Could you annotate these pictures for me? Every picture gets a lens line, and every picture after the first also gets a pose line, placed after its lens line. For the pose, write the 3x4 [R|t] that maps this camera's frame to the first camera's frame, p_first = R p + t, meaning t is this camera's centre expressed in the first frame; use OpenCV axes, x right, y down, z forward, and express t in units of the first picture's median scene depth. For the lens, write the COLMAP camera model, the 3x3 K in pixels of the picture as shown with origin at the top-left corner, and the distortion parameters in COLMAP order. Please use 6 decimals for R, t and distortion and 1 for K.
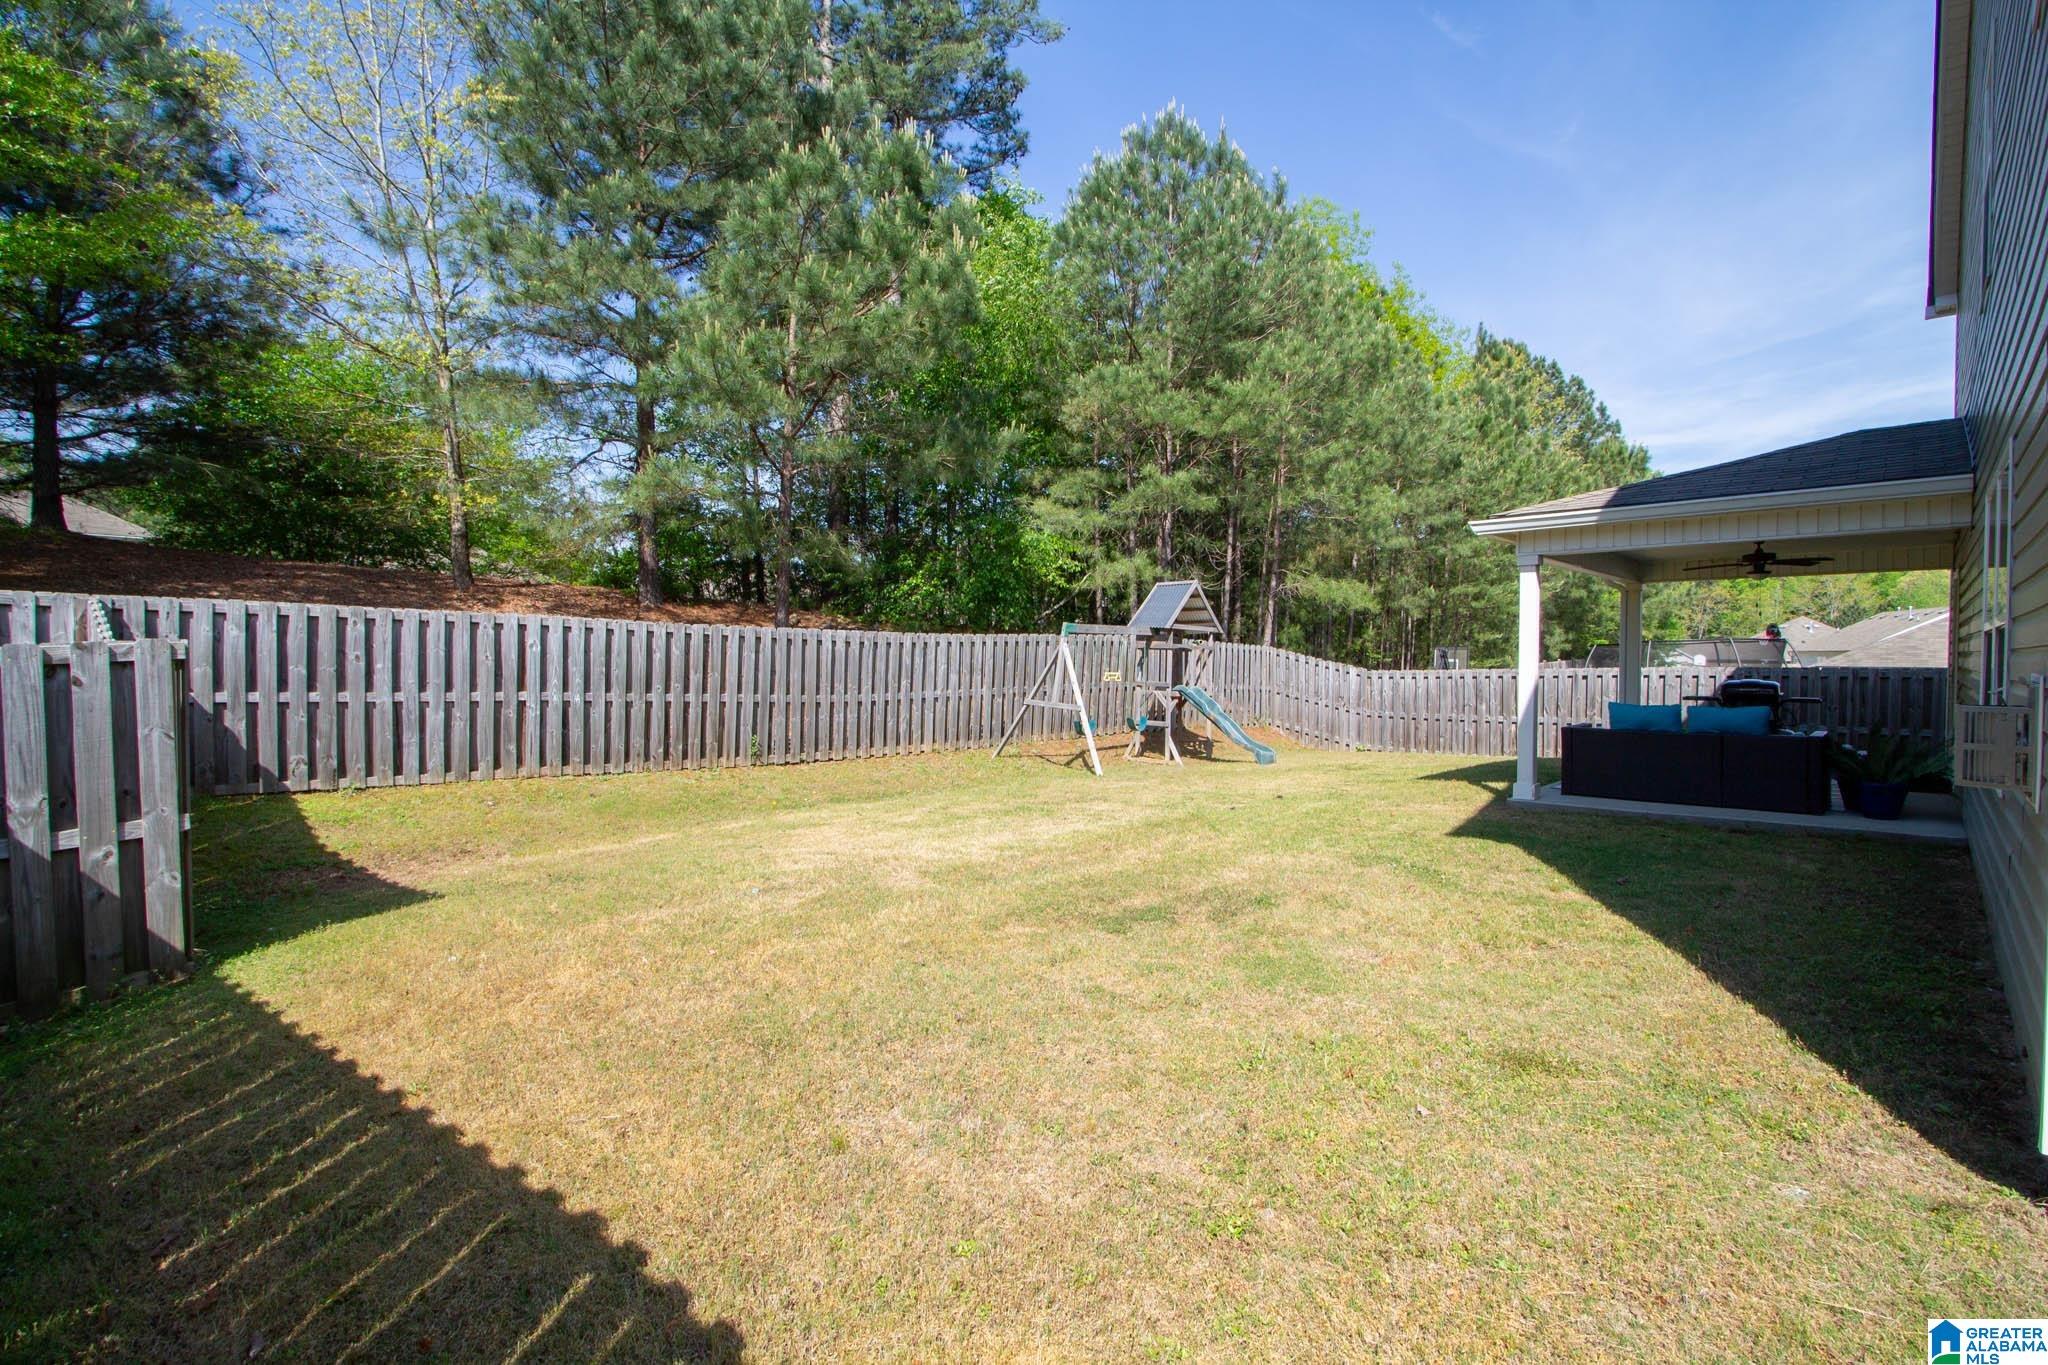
lens RADIAL K [[972.6, 0, 1033.9], [0, 972.6, 681.1], [0, 0, 1]] dist [-0.019827, 0.000564]
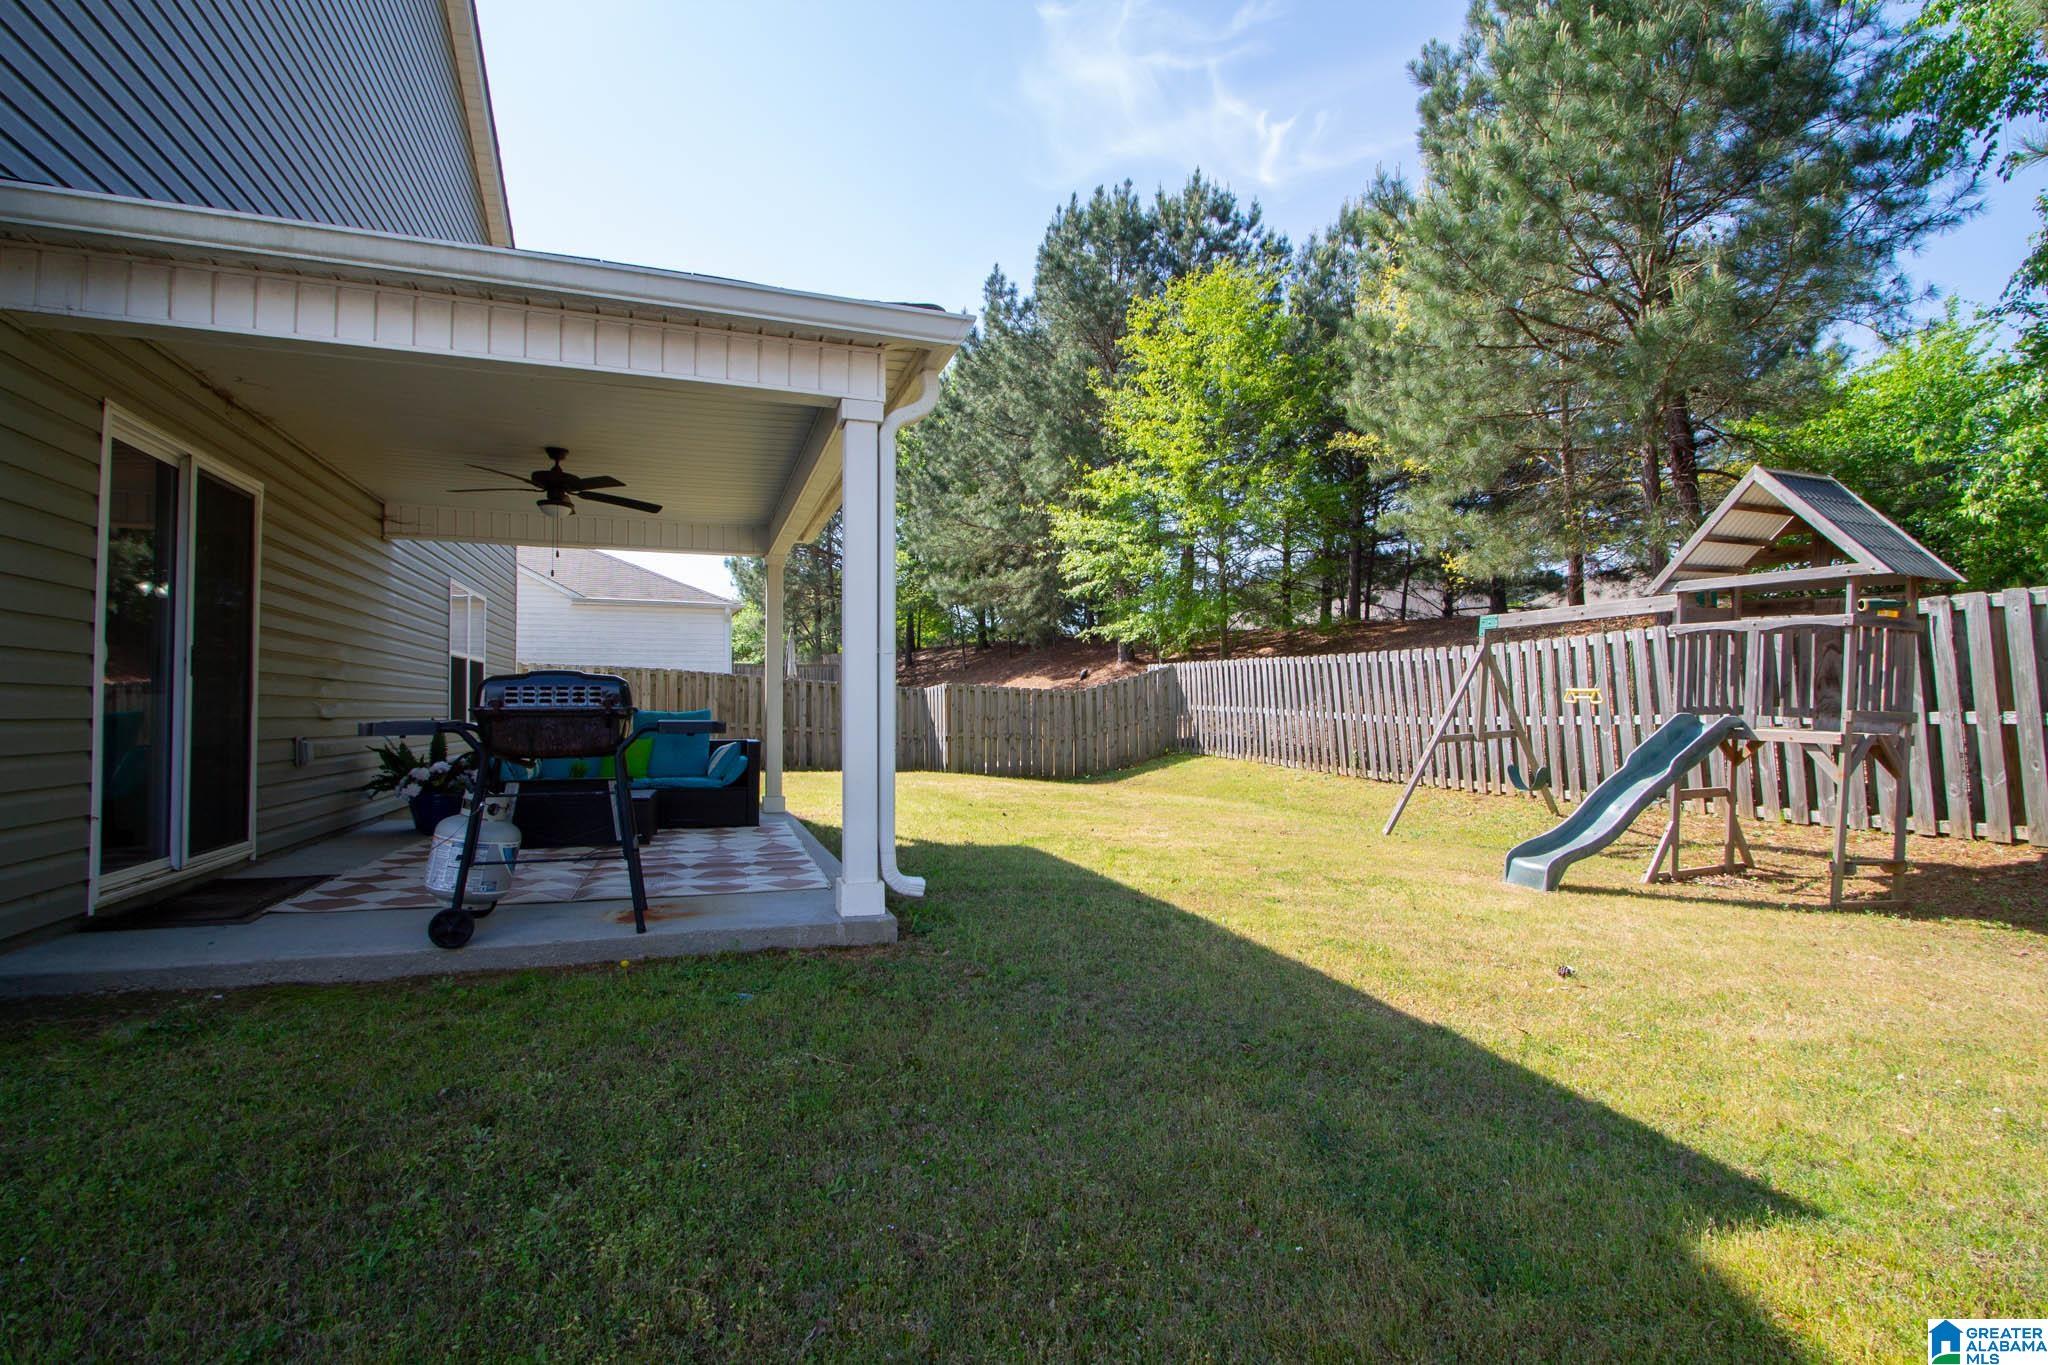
lens RADIAL K [[981.9, 0, 1024.0], [0, 981.9, 682.5], [0, 0, 1]] dist [0.000815, 0.000213]
pose [[-0.481116, -0.044633, -0.875520, 0.871170], [-0.041401, 0.998746, -0.028164, 0.025523], [0.875679, 0.022697, -0.482361, 1.196807]]
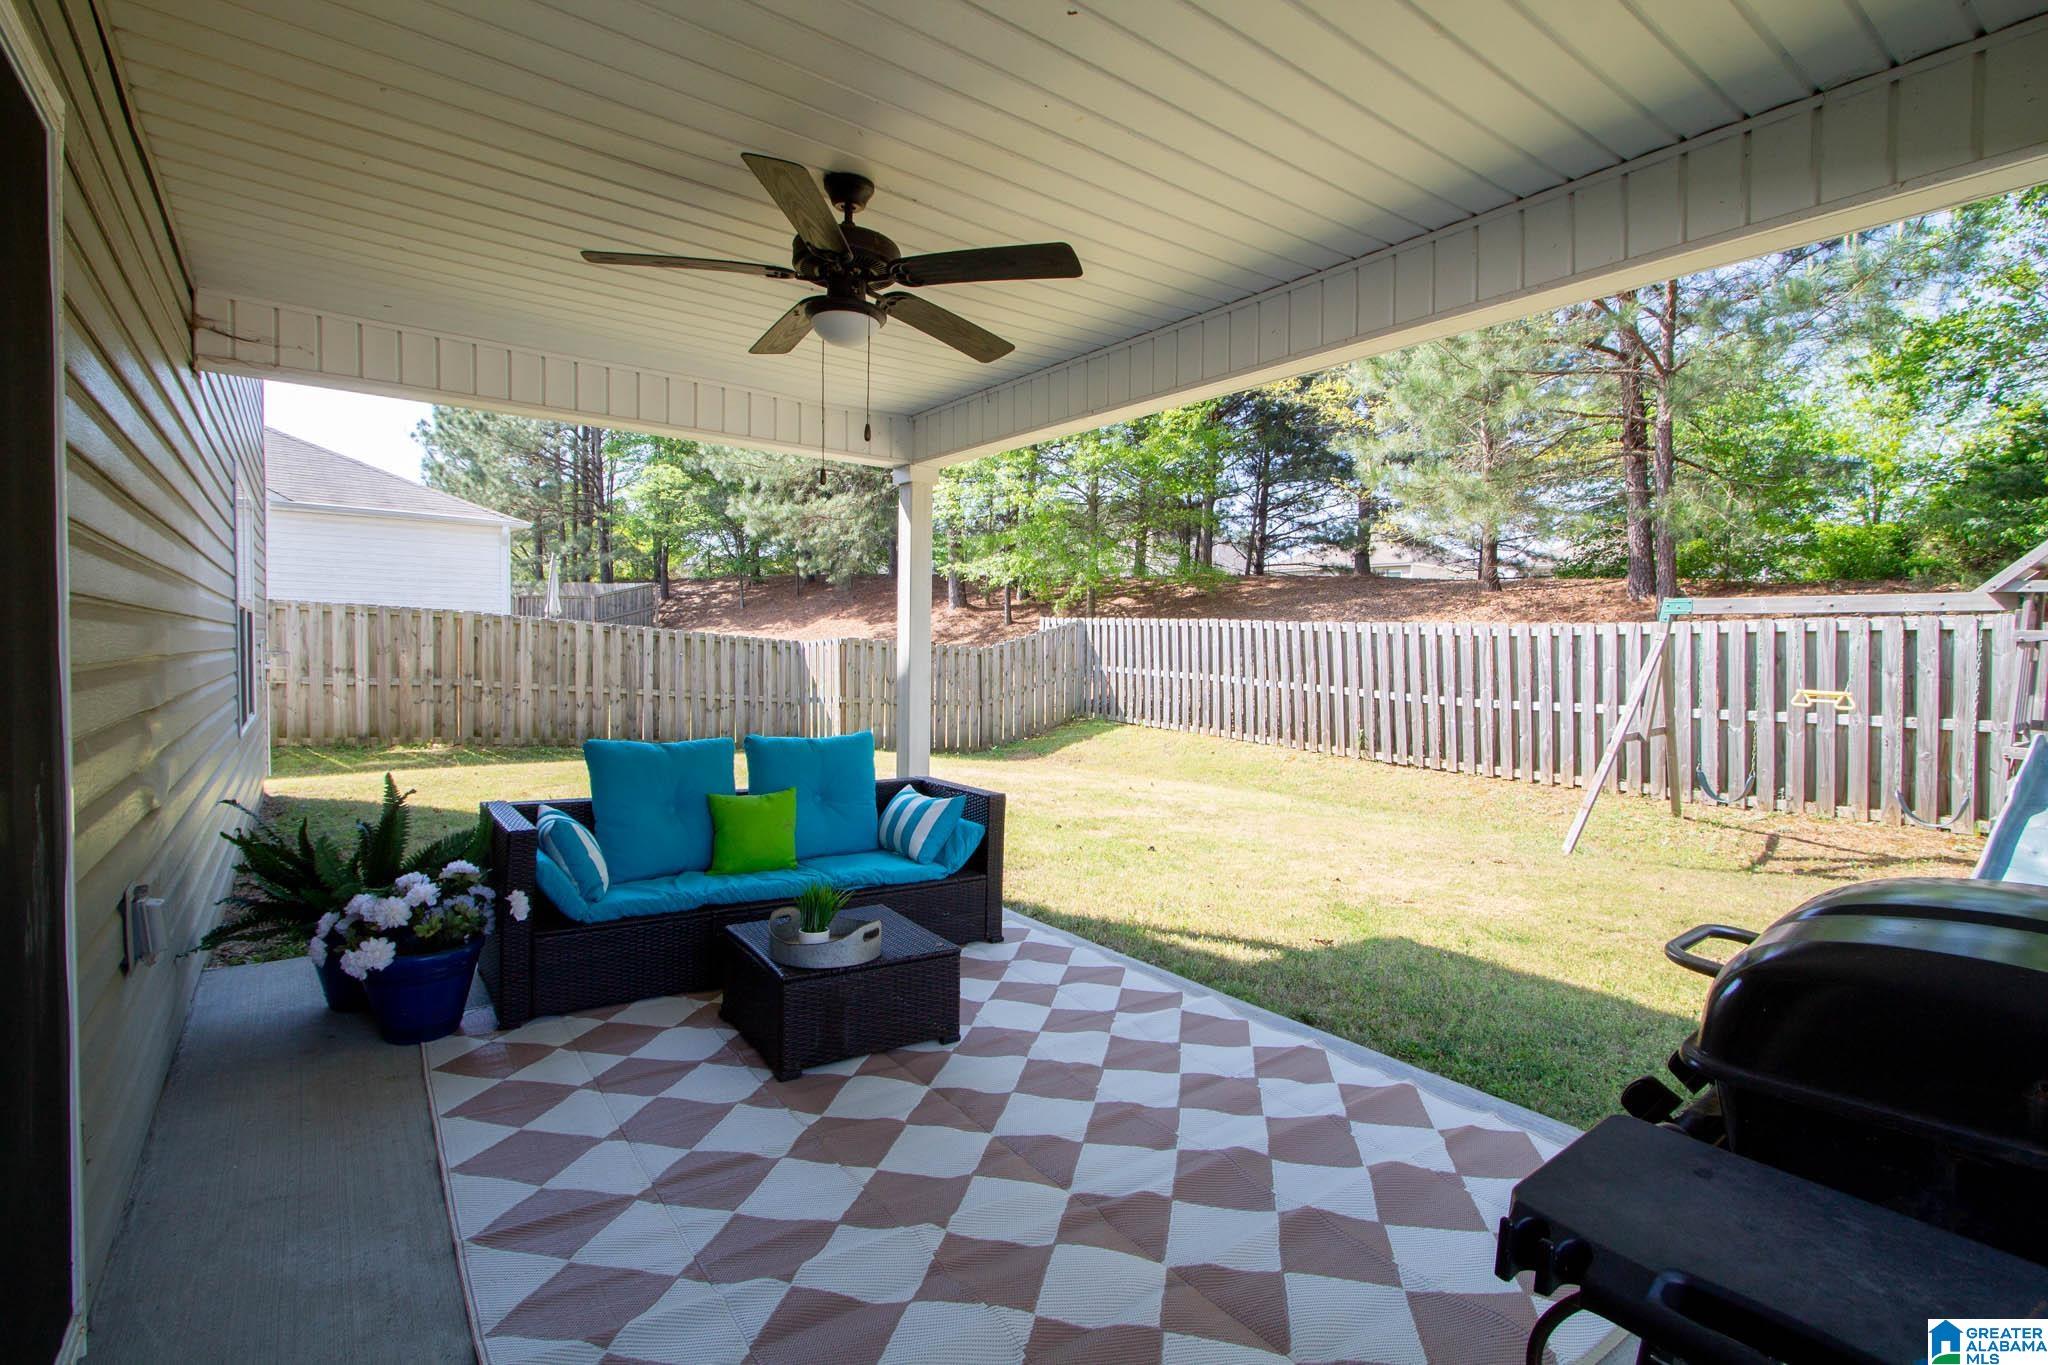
lens RADIAL K [[972.6, 0, 1033.9], [0, 972.6, 681.1], [0, 0, 1]] dist [-0.019827, 0.000564]
pose [[-0.185761, 0.010151, -0.982543, 0.755913], [-0.058747, 0.998043, 0.021417, 0.004548], [0.980837, 0.061700, -0.184801, 0.844074]]
